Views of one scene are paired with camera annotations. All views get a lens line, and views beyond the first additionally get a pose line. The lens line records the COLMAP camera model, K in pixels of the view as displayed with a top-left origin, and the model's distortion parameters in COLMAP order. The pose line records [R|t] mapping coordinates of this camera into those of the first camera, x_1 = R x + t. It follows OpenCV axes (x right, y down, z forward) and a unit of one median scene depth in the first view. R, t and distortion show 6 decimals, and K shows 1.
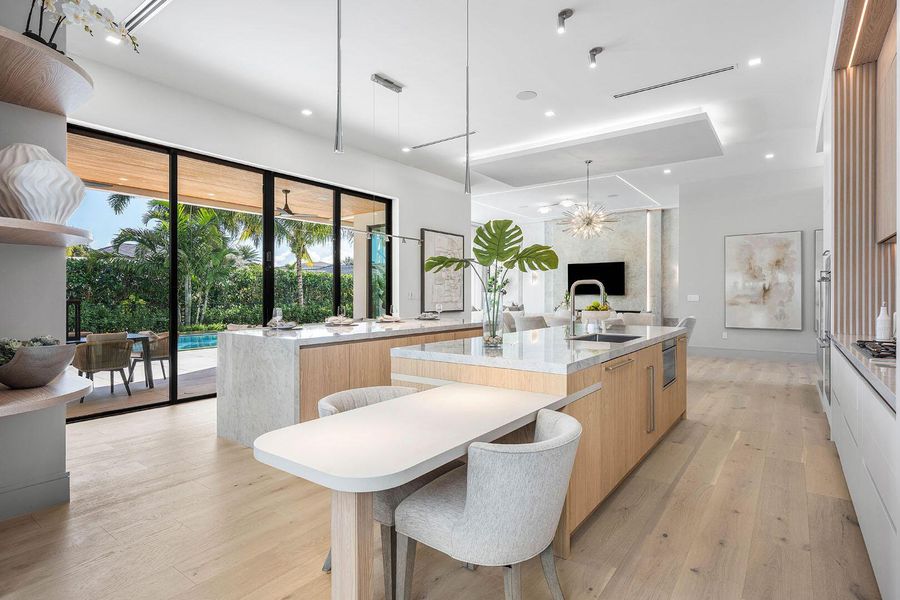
lens RADIAL K [[453.6, 0, 454.9], [0, 453.6, 296.0], [0, 0, 1]] dist [0.002900, 0.000070]
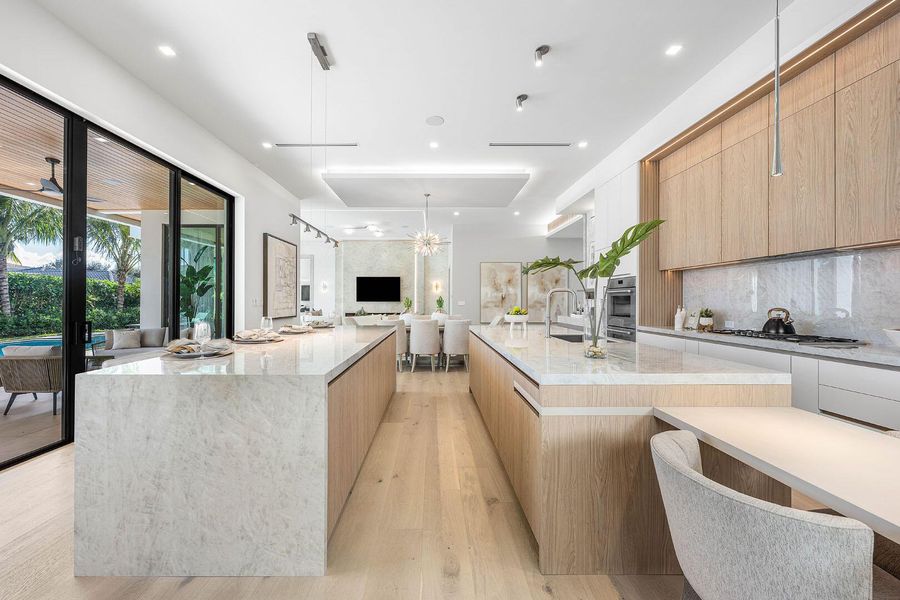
lens RADIAL K [[332.5, 0, 448.2], [0, 332.5, 301.6], [0, 0, 1]] dist [0.000569, 0.000284]
pose [[0.810715, -0.000963, 0.585441, -0.158609], [0.001907, 0.999998, -0.000995, -0.000377], [-0.585438, 0.001923, 0.810715, 0.177398]]
